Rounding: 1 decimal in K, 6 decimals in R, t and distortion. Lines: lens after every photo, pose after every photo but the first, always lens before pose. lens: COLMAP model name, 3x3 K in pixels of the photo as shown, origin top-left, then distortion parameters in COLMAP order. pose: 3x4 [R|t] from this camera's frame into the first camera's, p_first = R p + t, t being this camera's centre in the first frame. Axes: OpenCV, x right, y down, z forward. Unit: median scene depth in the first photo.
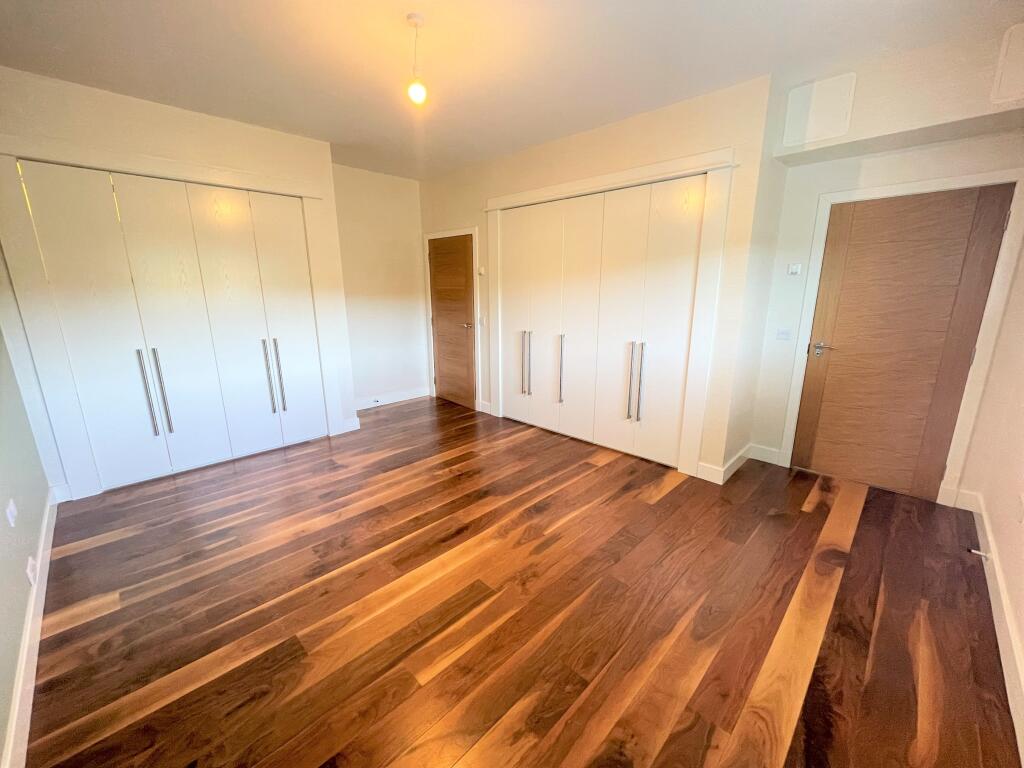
lens RADIAL K [[413.3, 0, 513.3], [0, 413.3, 385.7], [0, 0, 1]] dist [-0.000144, -0.000141]
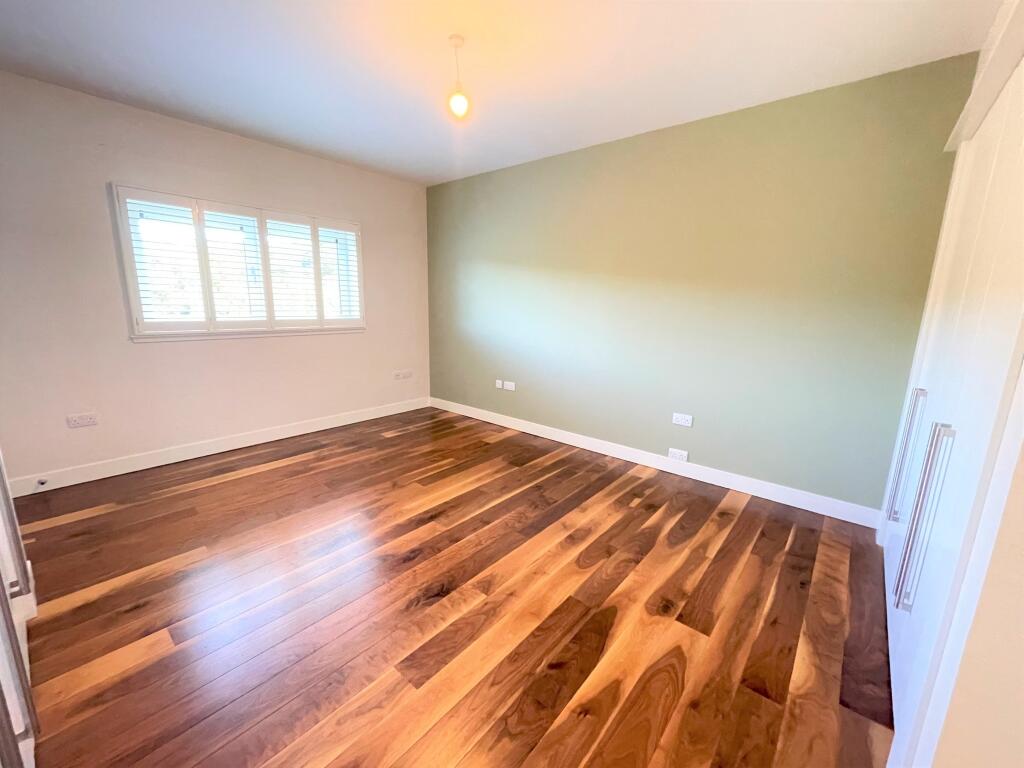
lens RADIAL K [[413.3, 0, 511.3], [0, 413.3, 385.8], [0, 0, 1]] dist [-0.000144, -0.000141]
pose [[-0.996815, -0.006294, -0.079500, -0.219846], [-0.038958, 0.908271, 0.416564, -0.388583], [0.069586, 0.418334, -0.905624, 1.753182]]
